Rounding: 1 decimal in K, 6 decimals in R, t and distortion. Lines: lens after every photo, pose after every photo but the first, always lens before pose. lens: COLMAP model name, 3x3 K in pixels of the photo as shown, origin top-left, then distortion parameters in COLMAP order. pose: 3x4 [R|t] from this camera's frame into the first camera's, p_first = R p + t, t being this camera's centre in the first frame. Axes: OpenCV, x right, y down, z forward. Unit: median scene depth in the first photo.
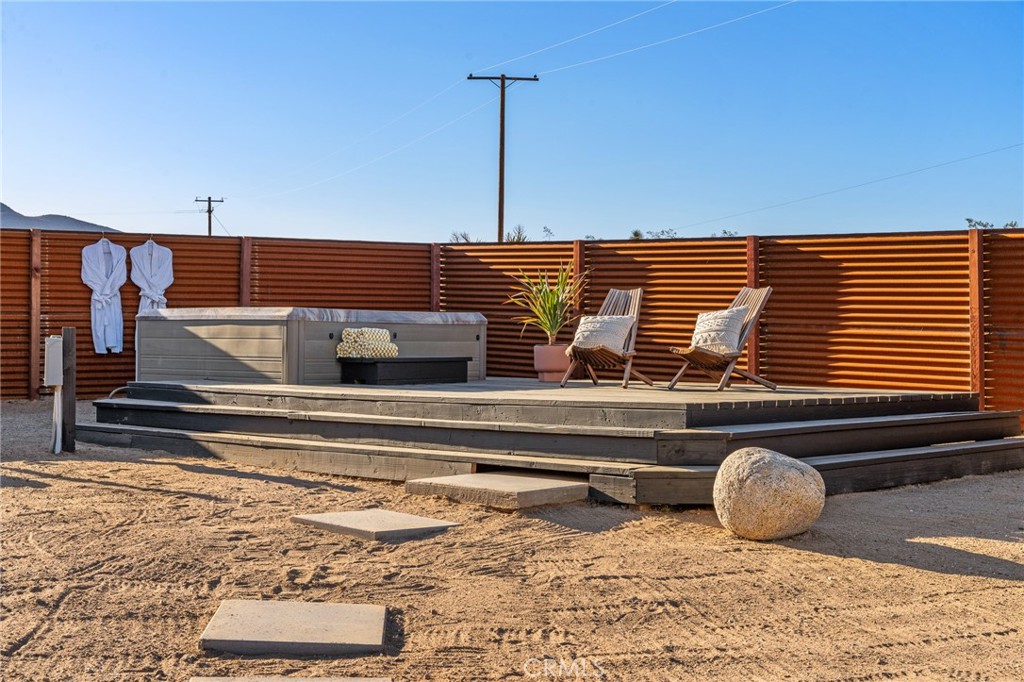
lens RADIAL K [[1451.3, 0, 512.7], [0, 1451.3, 341.3], [0, 0, 1]] dist [-0.043408, 0.000000]
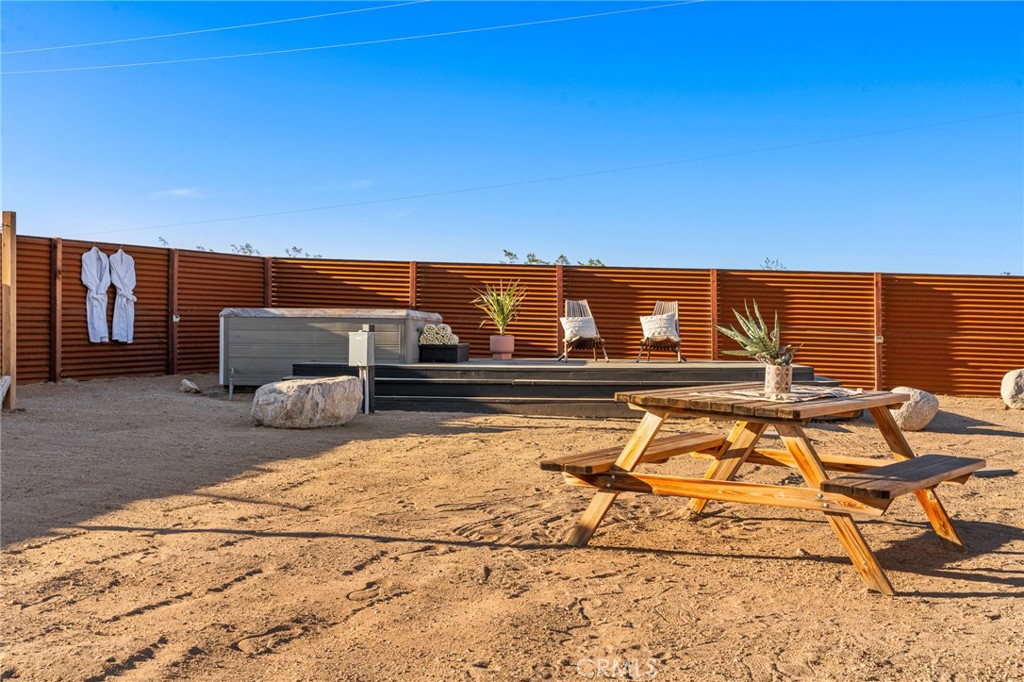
lens RADIAL K [[1220.7, 0, 507.3], [0, 1220.7, 338.3], [0, 0, 1]] dist [0.017586, 0.000000]
pose [[0.791085, -0.004529, 0.611690, -0.637612], [-0.001820, 0.999951, 0.009757, -0.005723], [-0.611704, -0.008832, 0.791037, -0.013432]]
